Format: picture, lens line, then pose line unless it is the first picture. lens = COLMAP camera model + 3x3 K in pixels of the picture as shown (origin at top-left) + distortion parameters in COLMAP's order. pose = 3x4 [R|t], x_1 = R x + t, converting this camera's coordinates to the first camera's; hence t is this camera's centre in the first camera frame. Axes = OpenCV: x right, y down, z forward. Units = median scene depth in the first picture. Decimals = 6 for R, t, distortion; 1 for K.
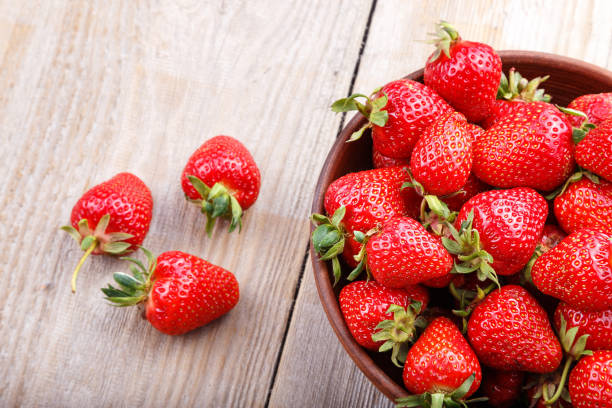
lens RADIAL K [[1417.9, 0, 295.3], [0, 1417.9, 203.4], [0, 0, 1]] dist [0.023518, 0.115062]
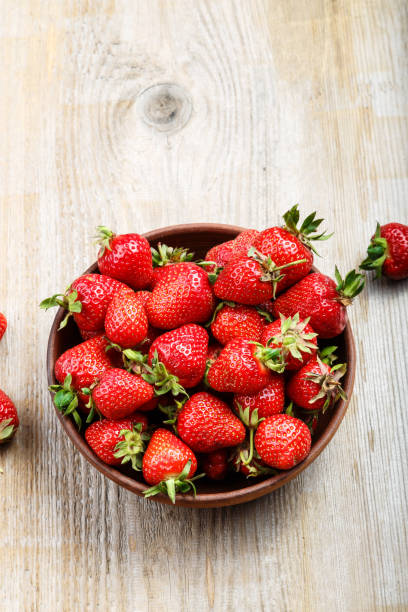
lens RADIAL K [[1682.6, 0, 204.0], [0, 1682.6, 306.0], [0, 0, 1]] dist [0.059823, -0.538136]
pose [[0.951500, -0.289188, 0.104968, 0.005498], [0.292808, 0.955950, -0.020558, 0.010780], [-0.094399, 0.050297, 0.994263, -0.674258]]
